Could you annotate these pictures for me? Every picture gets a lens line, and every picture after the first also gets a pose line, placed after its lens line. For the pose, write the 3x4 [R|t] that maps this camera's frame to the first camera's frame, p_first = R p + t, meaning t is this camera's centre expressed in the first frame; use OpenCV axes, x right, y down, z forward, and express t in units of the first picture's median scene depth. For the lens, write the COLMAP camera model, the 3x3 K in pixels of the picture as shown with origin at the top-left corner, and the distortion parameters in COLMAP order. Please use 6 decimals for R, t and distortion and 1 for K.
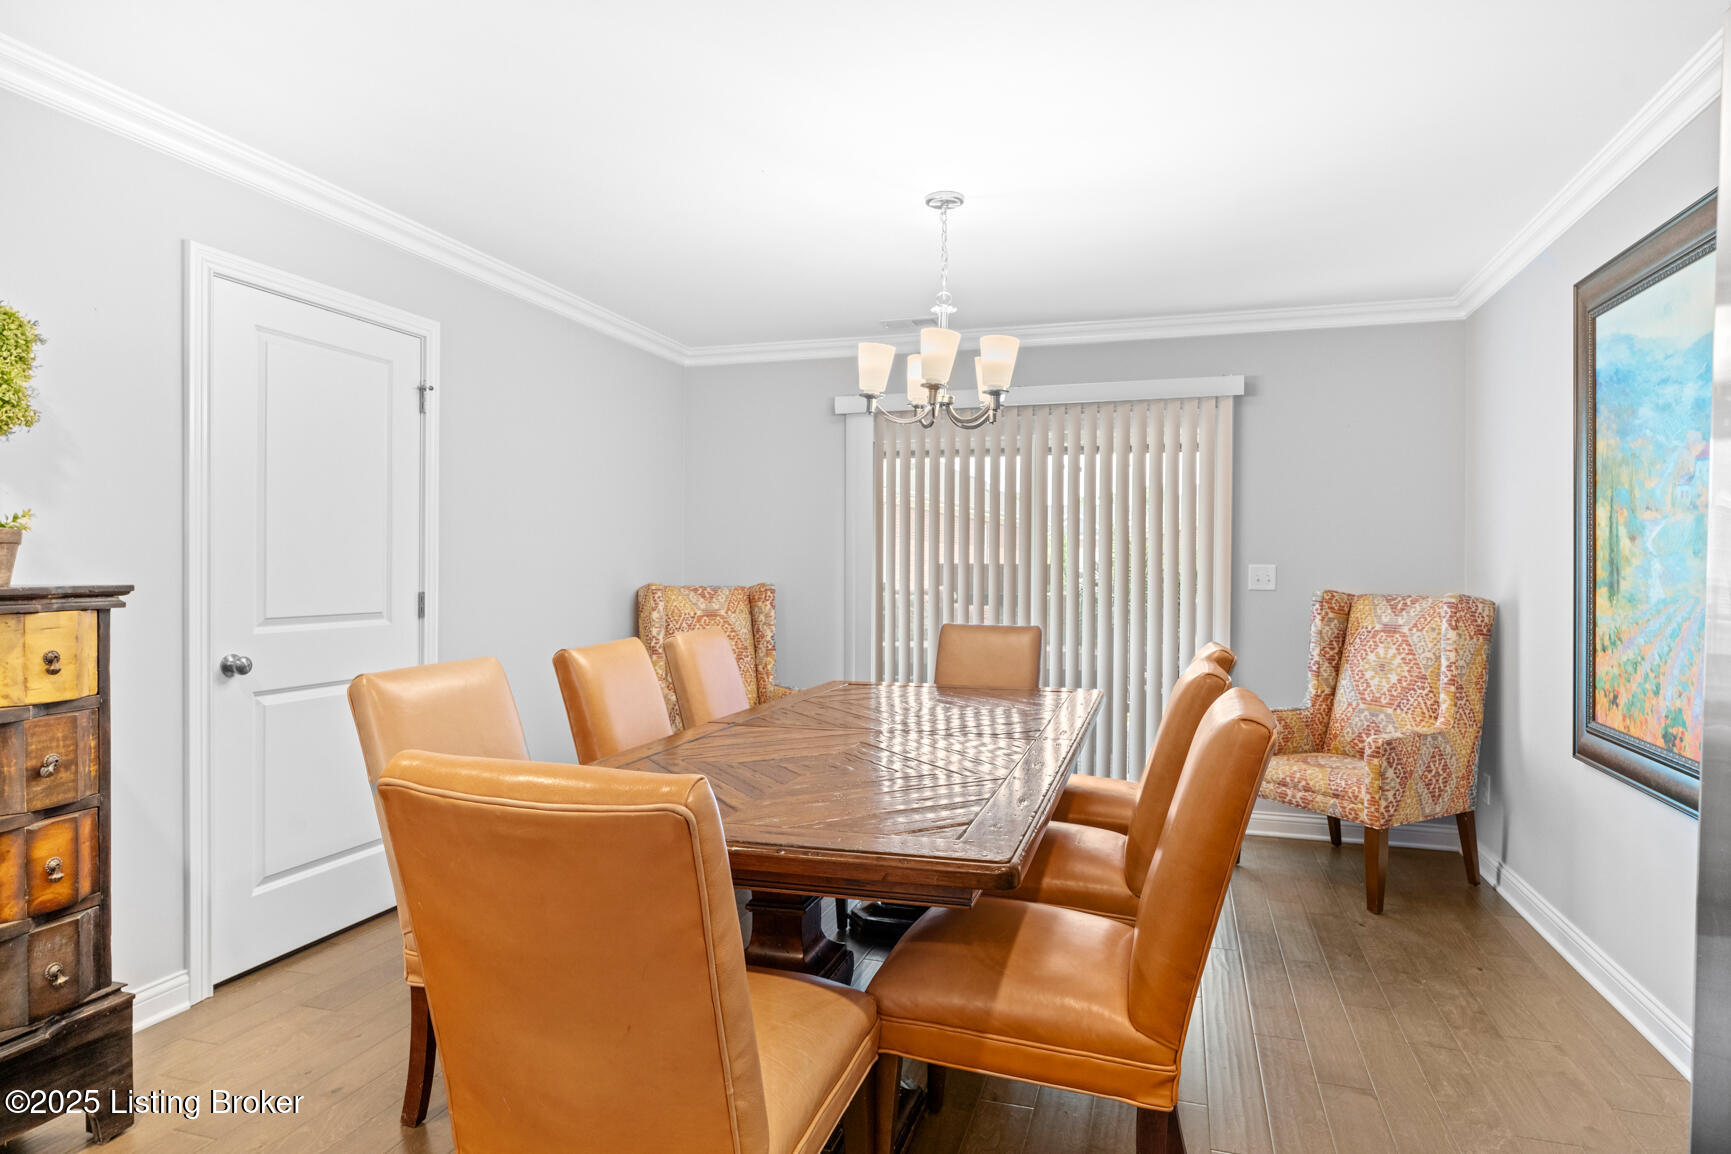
lens RADIAL K [[952.6, 0, 879.7], [0, 952.6, 578.6], [0, 0, 1]] dist [-0.013298, 0.002830]
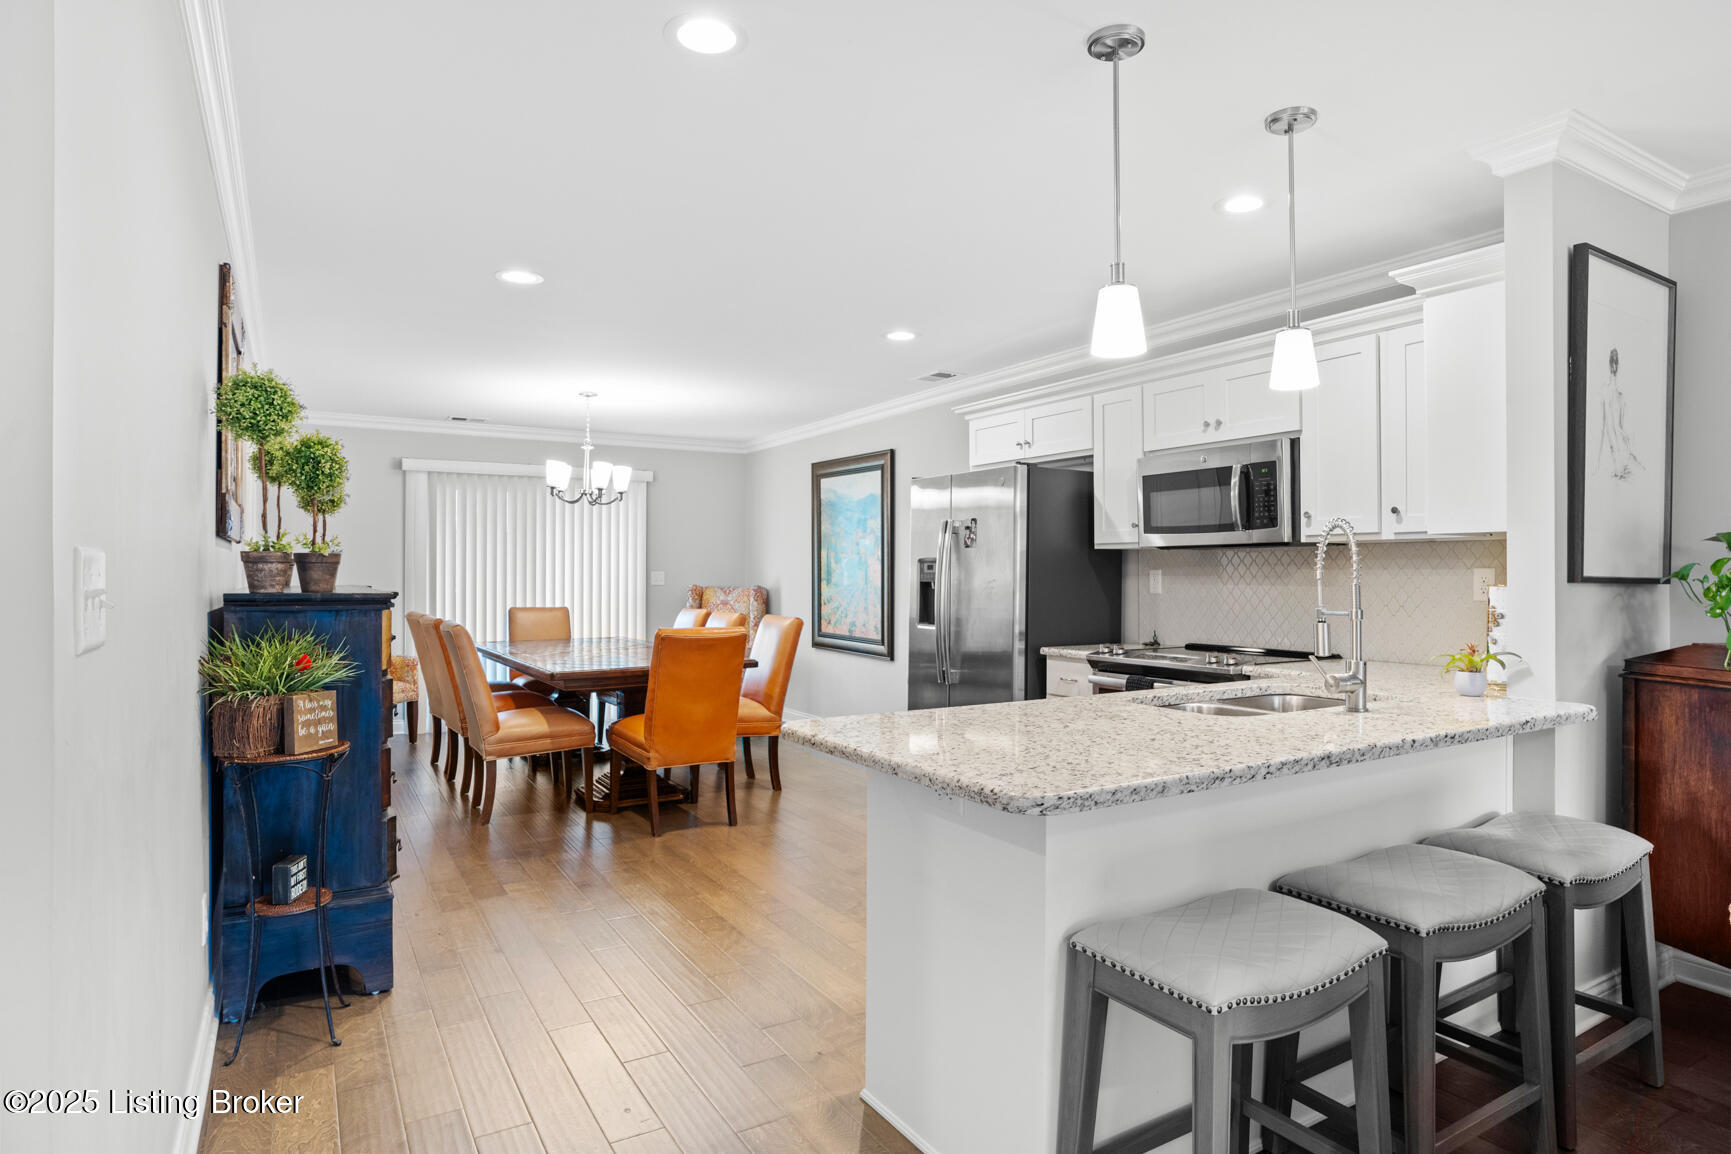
lens RADIAL K [[952.6, 0, 857.1], [0, 952.6, 577.2], [0, 0, 1]] dist [-0.013298, 0.002830]
pose [[0.663124, -0.006834, 0.748478, -1.184855], [0.010813, 0.999941, -0.000450, 0.001387], [-0.748431, 0.008391, 0.663159, -0.852381]]
